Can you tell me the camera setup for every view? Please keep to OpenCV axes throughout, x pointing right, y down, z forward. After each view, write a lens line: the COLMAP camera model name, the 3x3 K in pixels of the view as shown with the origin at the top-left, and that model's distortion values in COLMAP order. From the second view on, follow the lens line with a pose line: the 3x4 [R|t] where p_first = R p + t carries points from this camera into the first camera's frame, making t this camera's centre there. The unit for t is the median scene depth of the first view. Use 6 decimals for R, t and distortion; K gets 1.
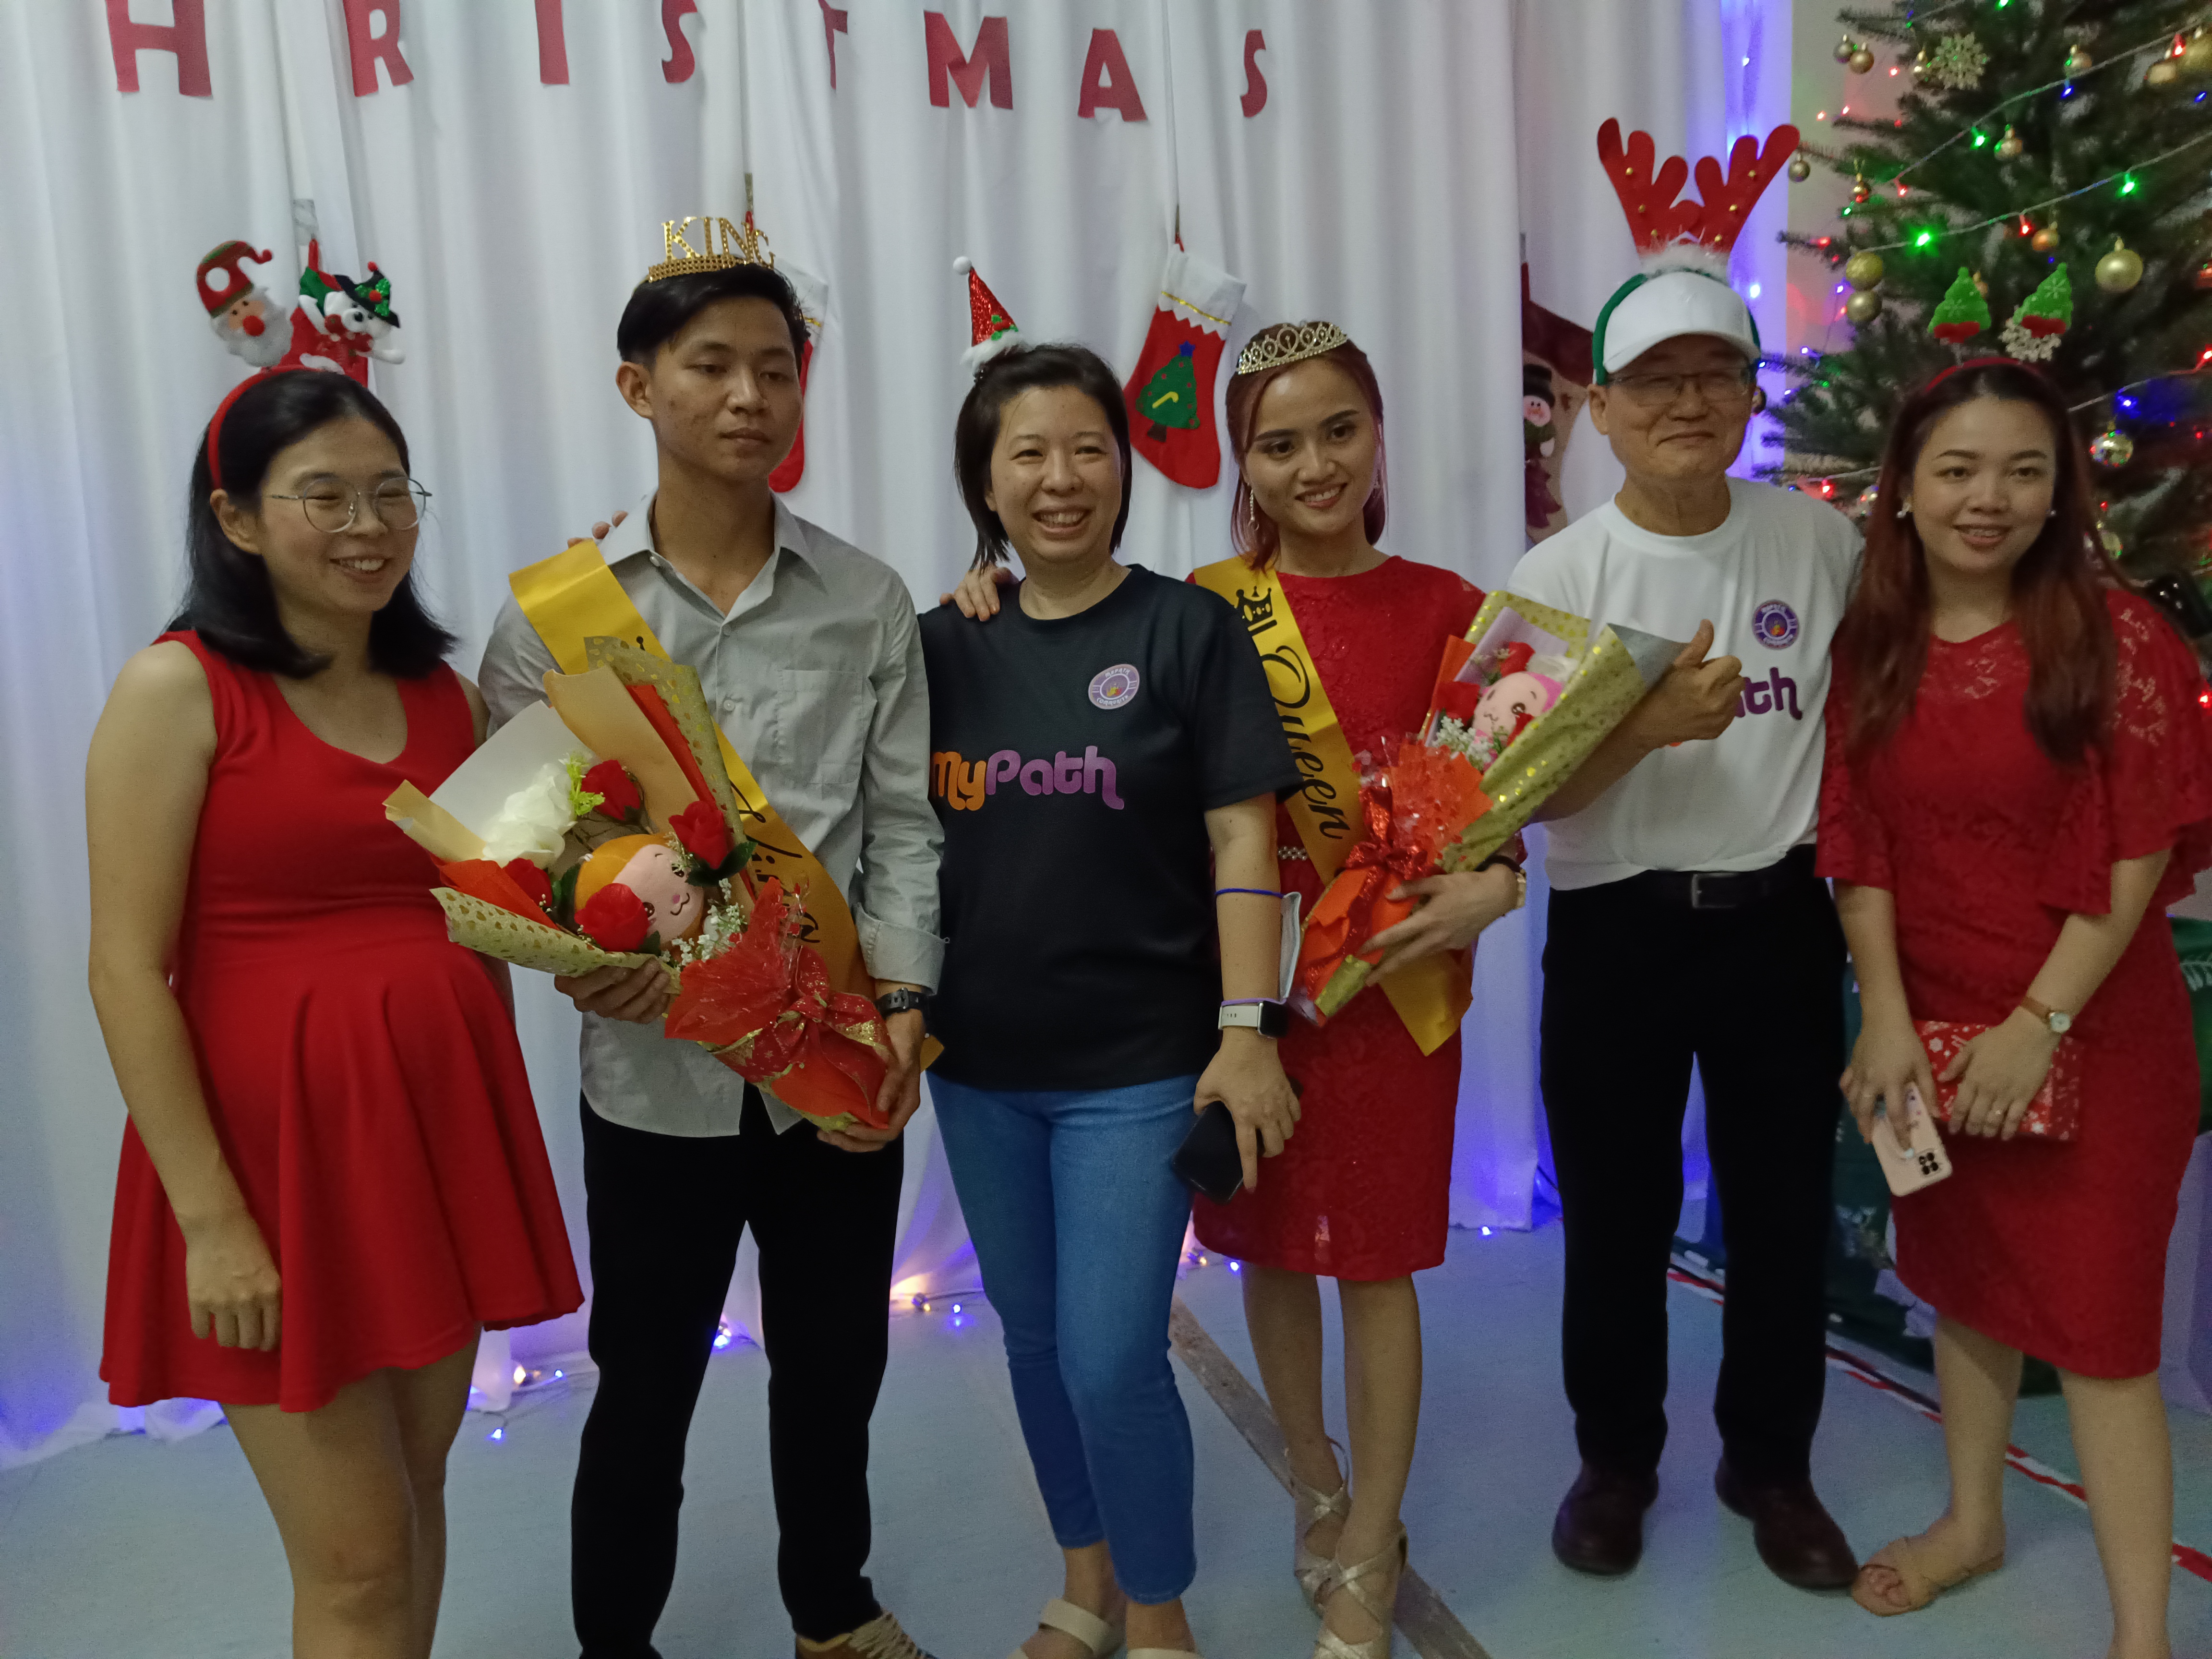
lens RADIAL K [[1709.0, 0, 1087.0], [0, 1709.0, 844.9], [0, 0, 1]] dist [0.060791, -0.103767]
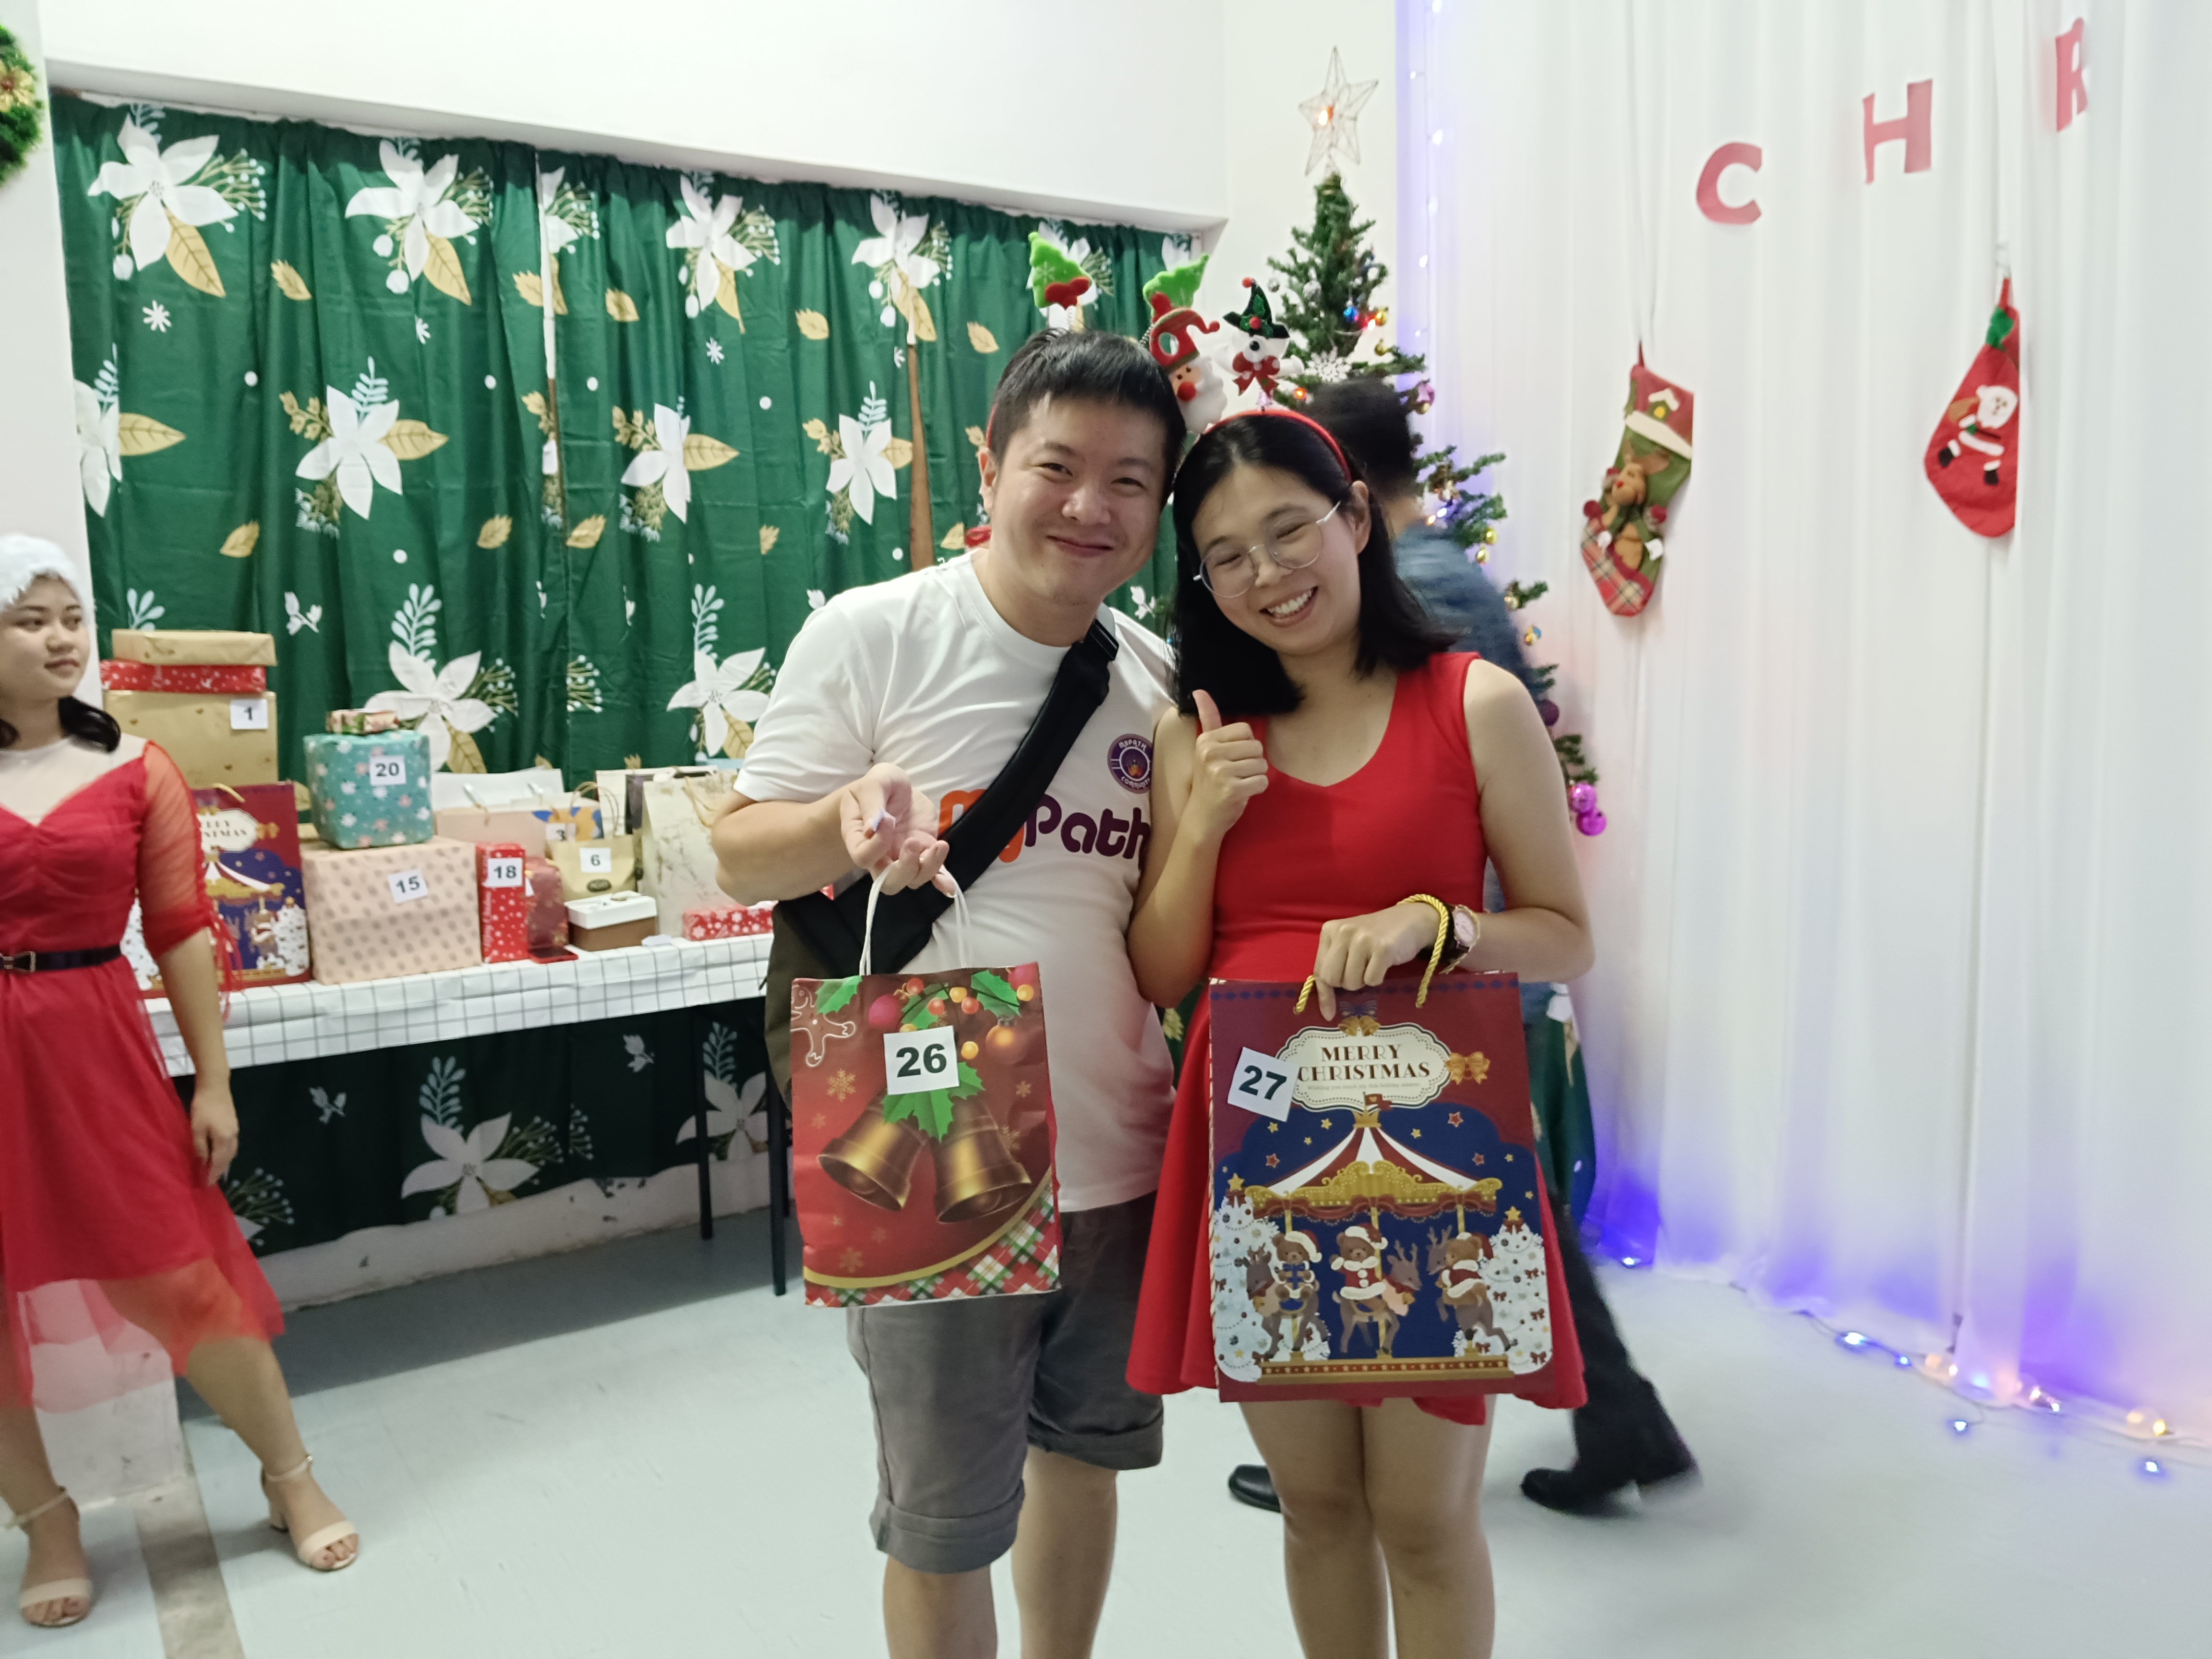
lens RADIAL K [[1709.0, 0, 1094.4], [0, 1709.0, 832.9], [0, 0, 1]] dist [0.060791, -0.103767]
pose [[0.274969, 0.133701, -0.952112, 0.434685], [-0.123851, 0.986959, 0.102826, -0.047396], [0.953443, 0.089646, 0.287942, 0.171705]]
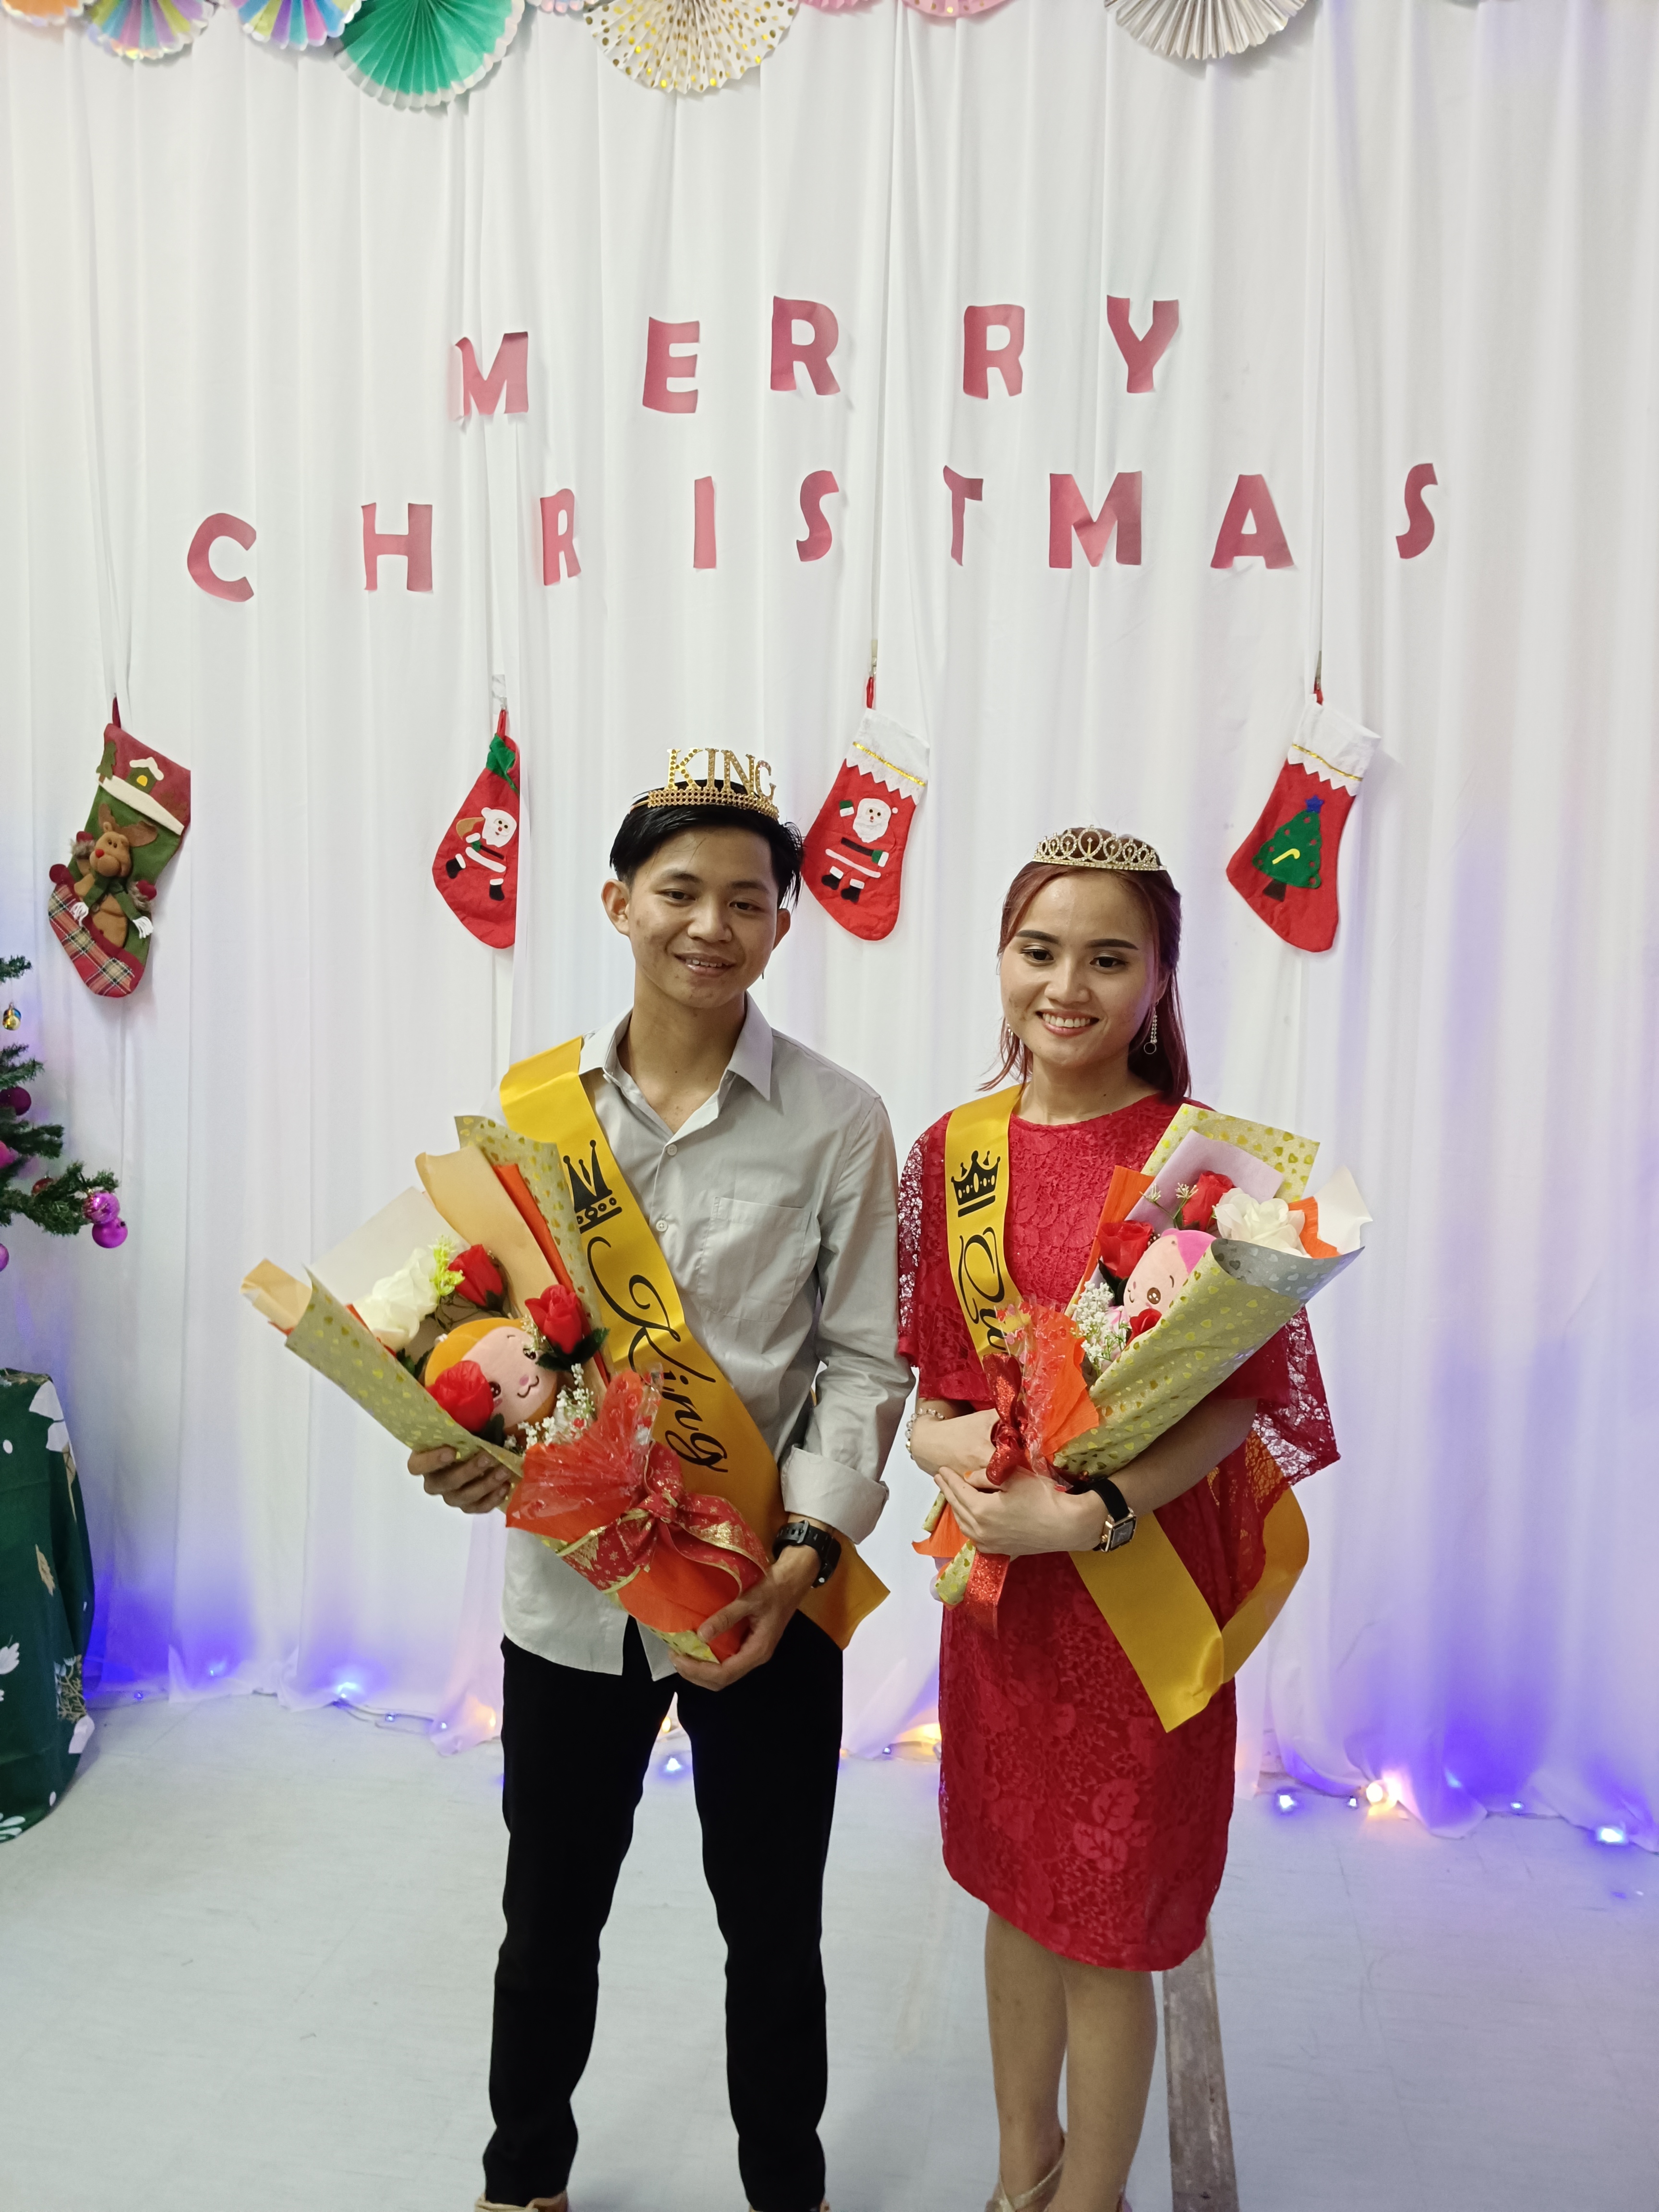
lens RADIAL K [[1709.0, 0, 850.5], [0, 1709.0, 1122.5], [0, 0, 1]] dist [0.060791, -0.103767]
pose [[0.899176, 0.100269, -0.425945, 0.267340], [-0.116463, 0.993122, -0.012069, -0.082761], [0.421805, 0.060459, 0.904669, 0.063884]]
